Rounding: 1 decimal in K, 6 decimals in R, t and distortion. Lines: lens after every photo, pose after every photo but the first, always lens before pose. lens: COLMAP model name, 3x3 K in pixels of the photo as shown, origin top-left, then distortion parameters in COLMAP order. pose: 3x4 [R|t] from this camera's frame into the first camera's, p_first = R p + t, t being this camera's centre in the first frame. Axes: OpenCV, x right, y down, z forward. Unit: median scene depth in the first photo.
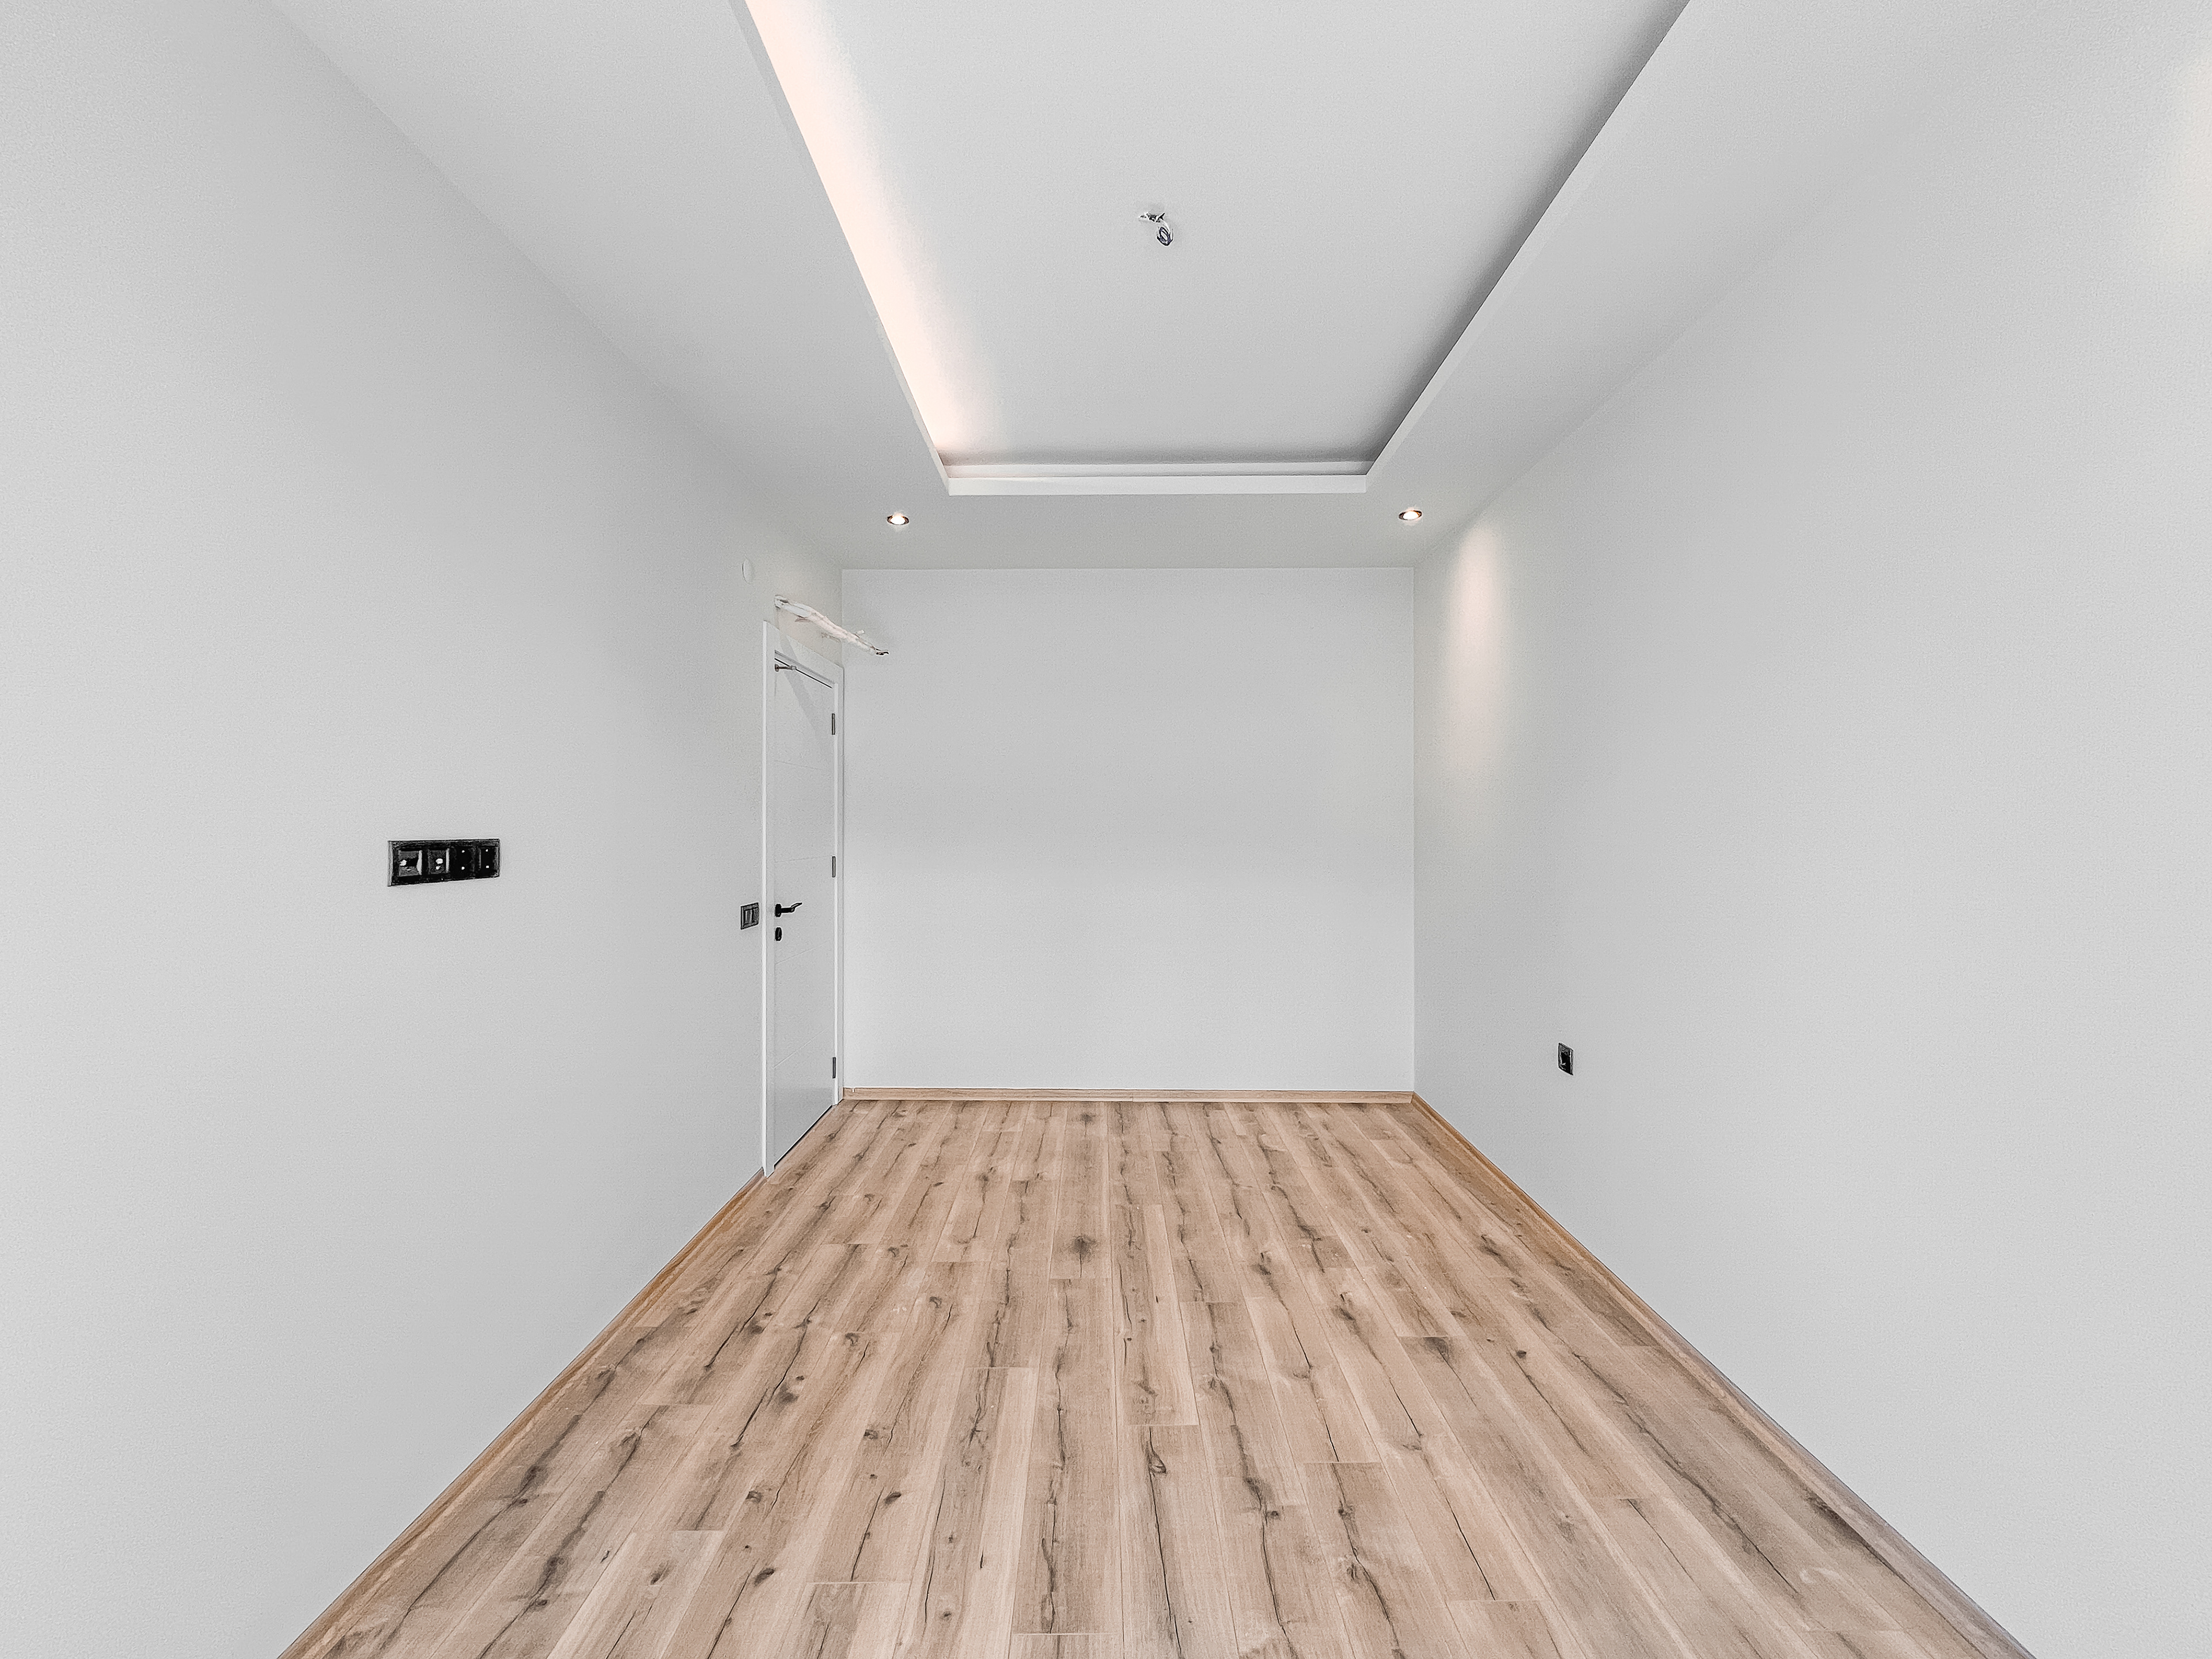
lens RADIAL K [[913.4, 0, 1110.5], [0, 913.4, 830.8], [0, 0, 1]] dist [0.000723, 0.000800]
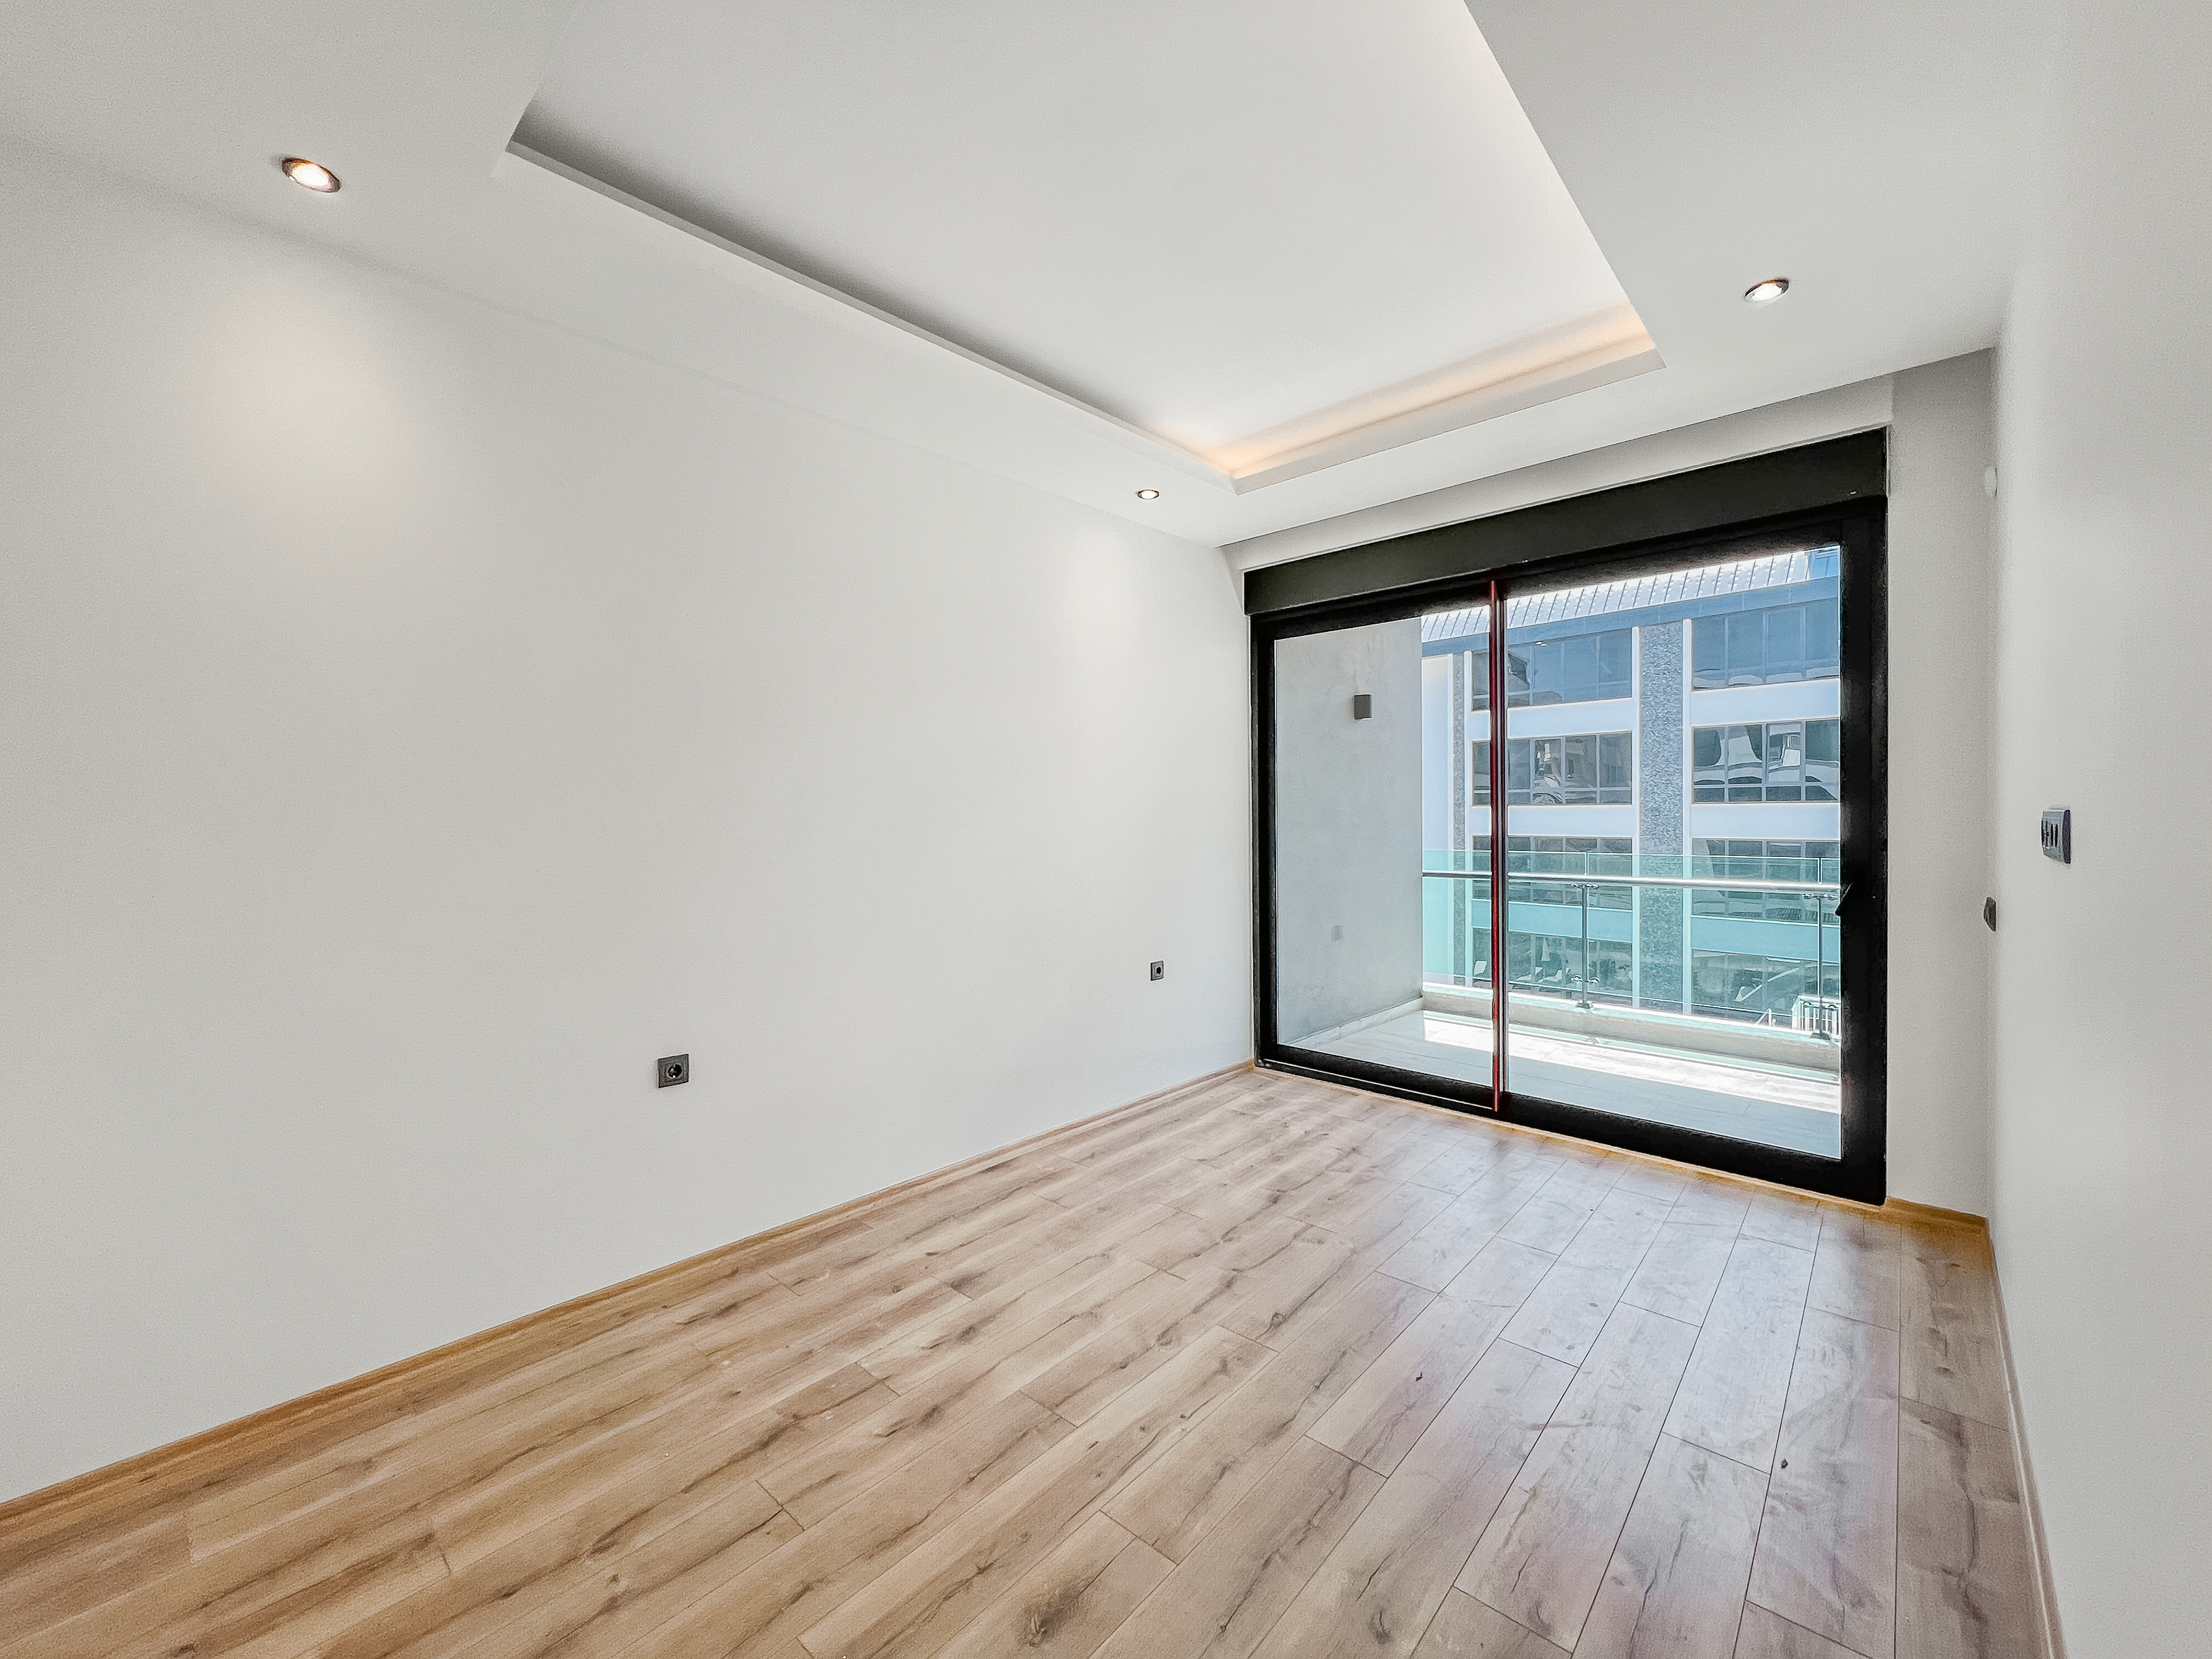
lens RADIAL K [[913.4, 0, 1102.3], [0, 913.4, 831.4], [0, 0, 1]] dist [0.000723, 0.000800]
pose [[-0.744054, -0.004611, 0.668104, -0.453766], [0.011837, 0.999728, 0.020081, 0.008953], [-0.668015, 0.022850, -0.743797, 1.577450]]
